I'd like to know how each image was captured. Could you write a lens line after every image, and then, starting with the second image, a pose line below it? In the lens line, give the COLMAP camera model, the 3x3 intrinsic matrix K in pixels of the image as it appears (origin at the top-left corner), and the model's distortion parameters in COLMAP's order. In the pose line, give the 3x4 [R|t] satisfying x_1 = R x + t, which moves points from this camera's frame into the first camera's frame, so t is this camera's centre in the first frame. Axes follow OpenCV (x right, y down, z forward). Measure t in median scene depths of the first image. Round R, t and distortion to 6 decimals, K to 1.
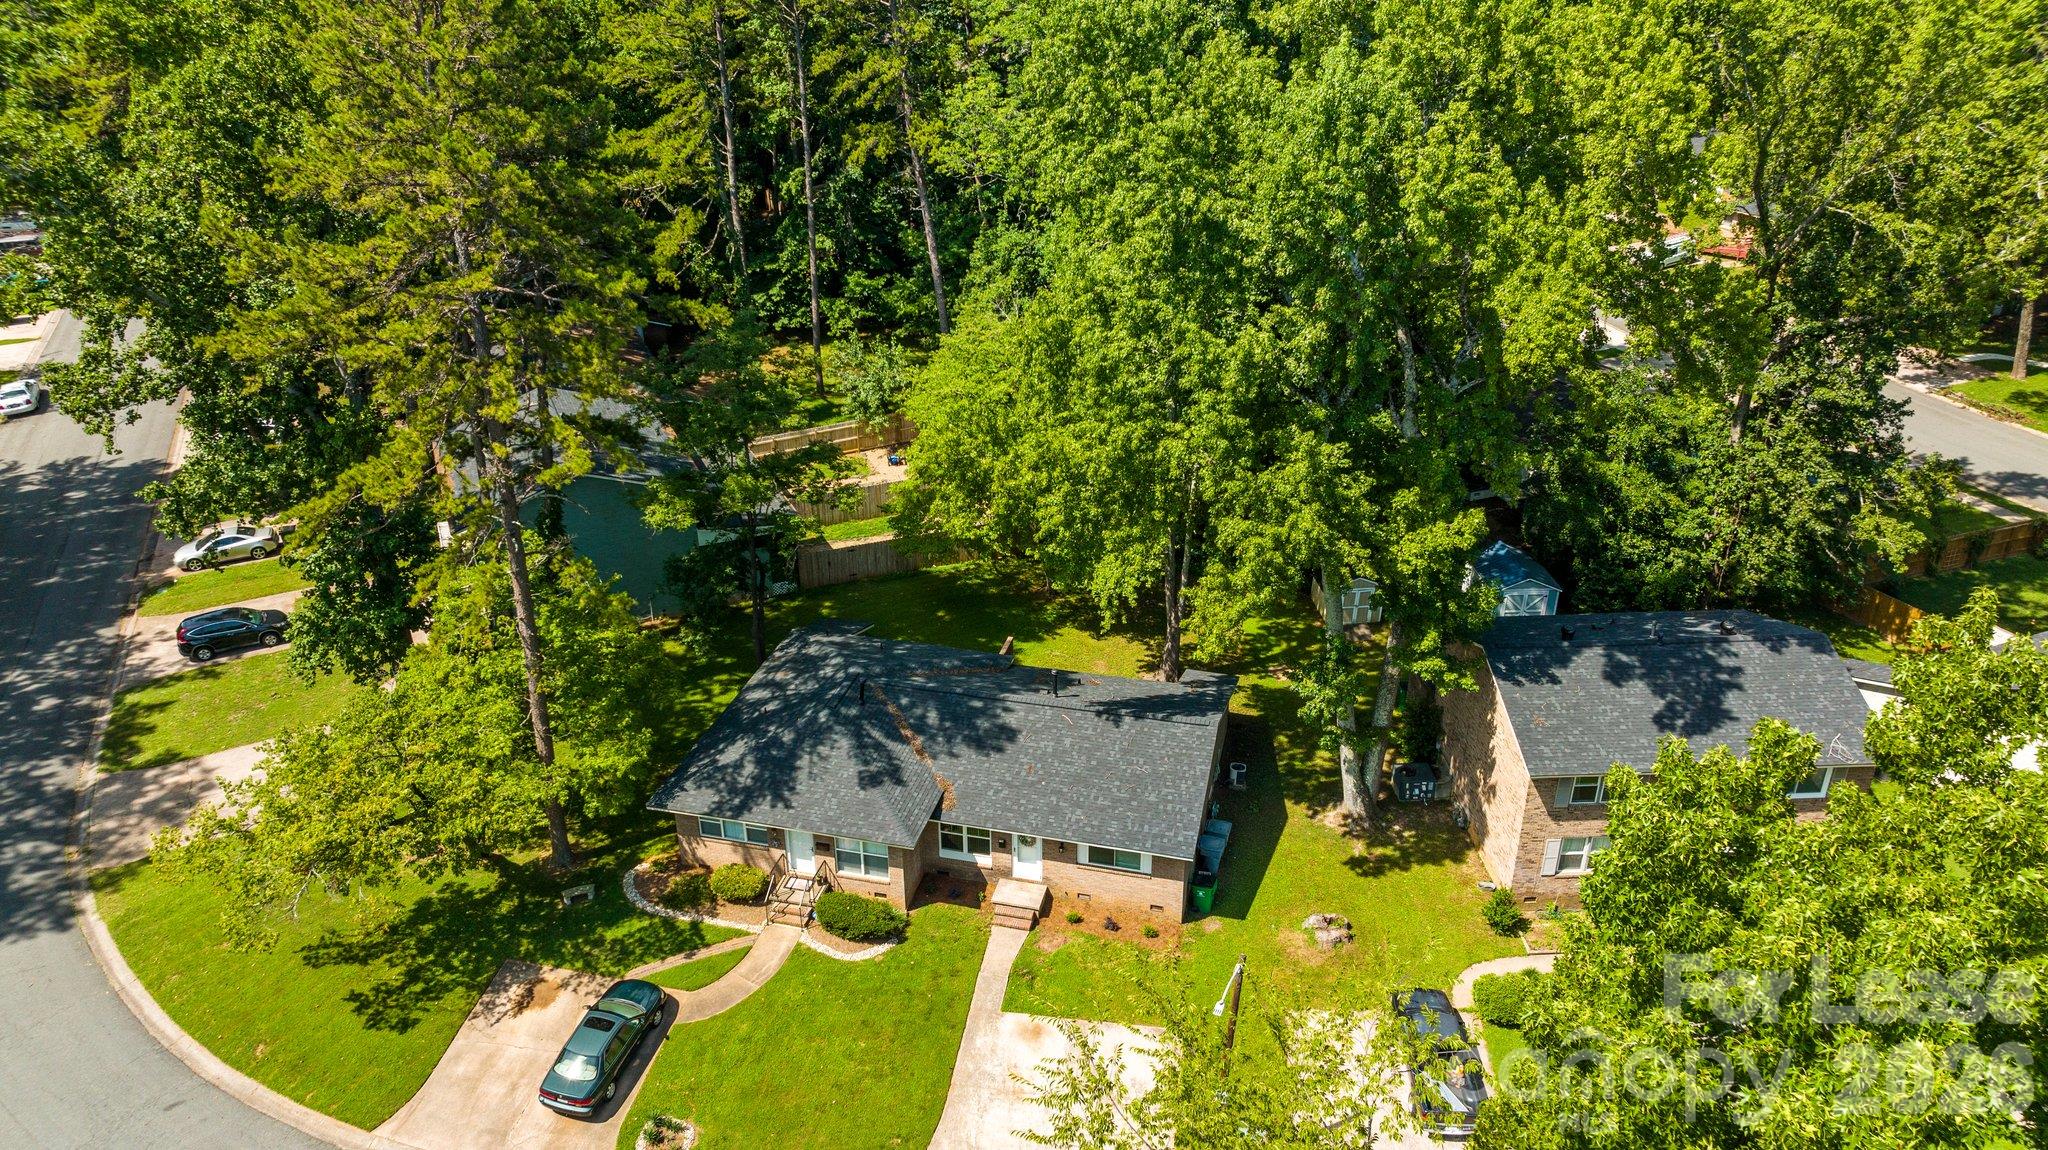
lens RADIAL K [[1441.4, 0, 1024.0], [0, 1441.4, 575.0], [0, 0, 1]] dist [-0.022252, -0.004181]
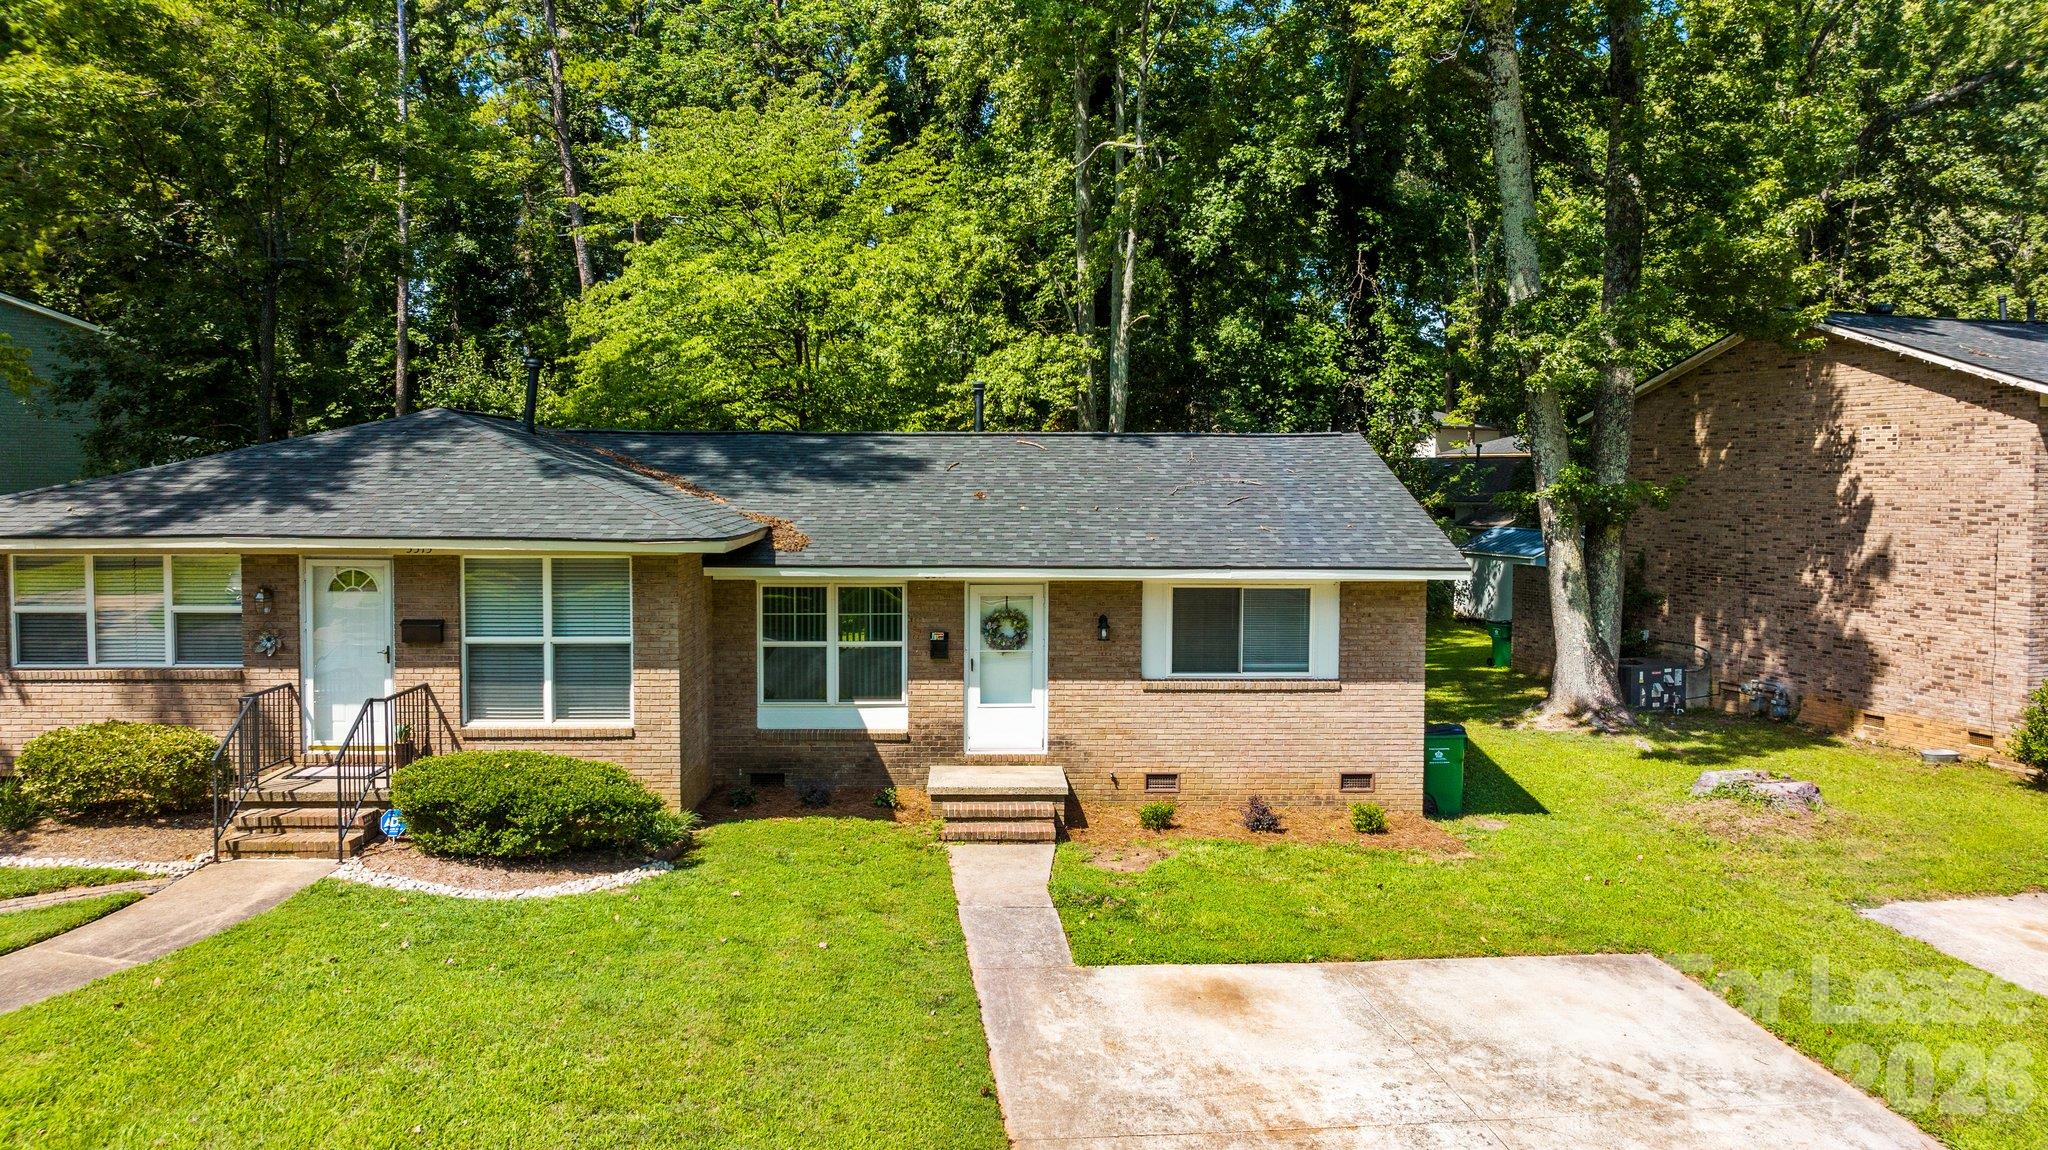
lens RADIAL K [[1441.4, 0, 1024.0], [0, 1441.4, 575.0], [0, 0, 1]] dist [-0.022252, -0.004181]
pose [[0.960309, -0.011832, 0.278687, -0.097586], [0.117088, 0.923916, -0.364239, 0.308332], [-0.253174, 0.382413, 0.888630, 0.659297]]
